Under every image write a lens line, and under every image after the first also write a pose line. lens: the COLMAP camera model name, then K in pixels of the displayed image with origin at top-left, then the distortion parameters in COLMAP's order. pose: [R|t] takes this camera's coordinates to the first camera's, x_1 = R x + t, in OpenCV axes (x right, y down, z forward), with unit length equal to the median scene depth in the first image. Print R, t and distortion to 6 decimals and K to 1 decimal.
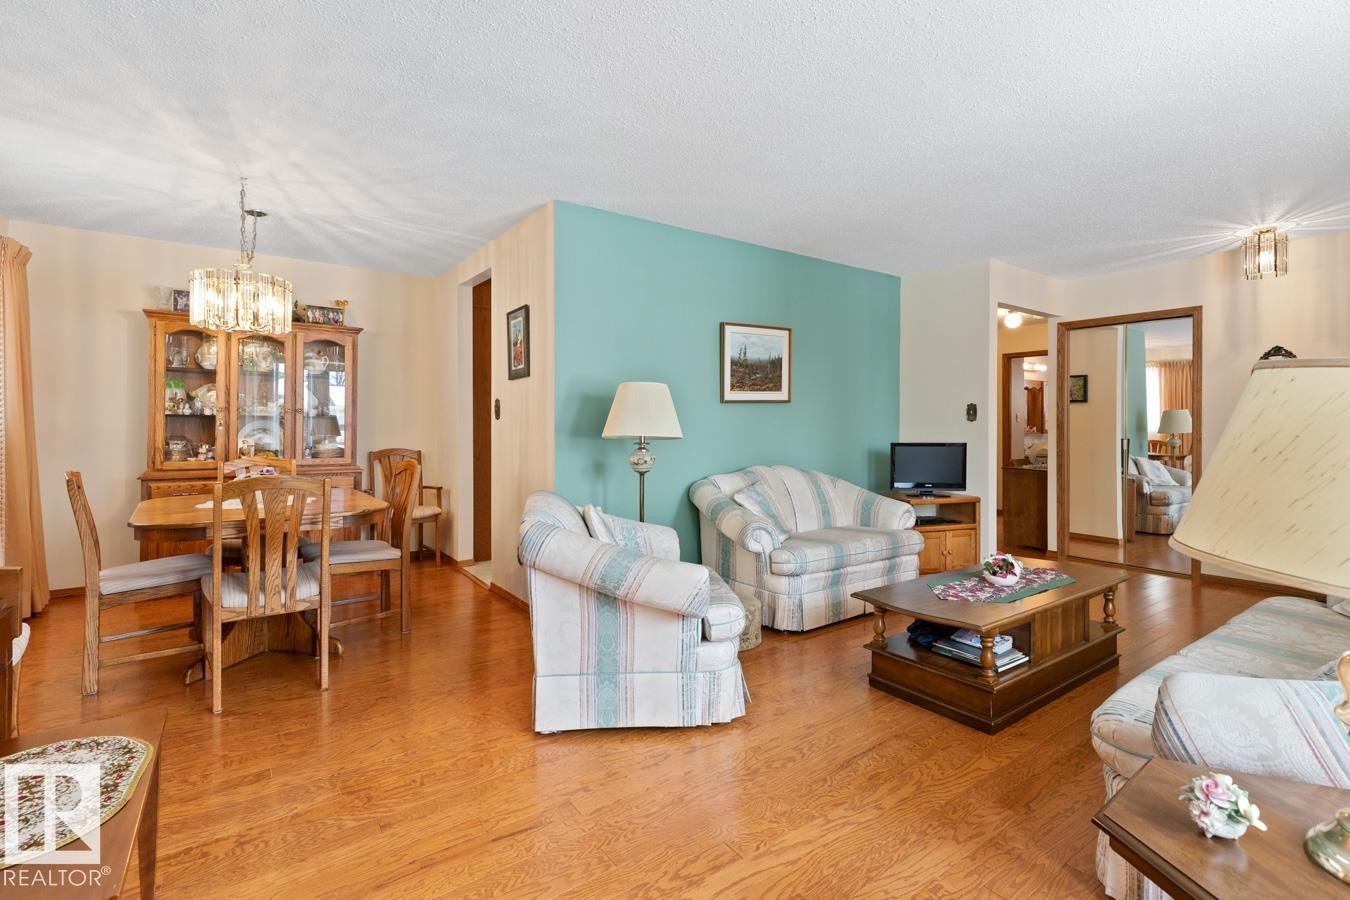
lens RADIAL K [[618.8, 0, 687.3], [0, 618.8, 420.1], [0, 0, 1]] dist [0.008184, -0.001344]
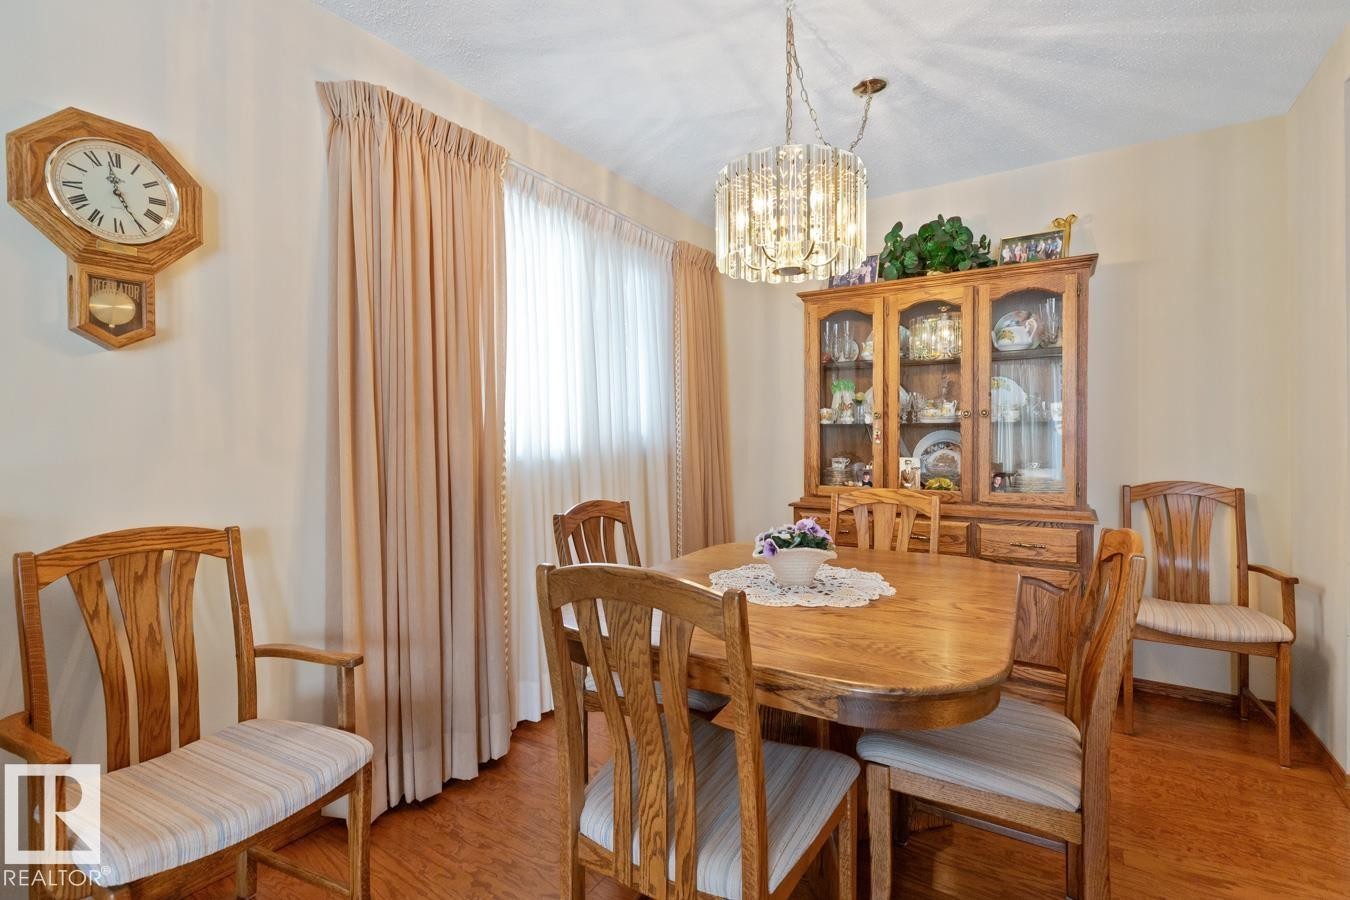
lens RADIAL K [[618.8, 0, 676.9], [0, 618.8, 445.4], [0, 0, 1]] dist [0.008184, -0.001344]
pose [[0.348704, 0.000828, -0.937233, -0.169918], [0.013119, 0.999897, 0.005765, 0.009784], [0.937141, -0.014305, 0.348657, 0.537550]]
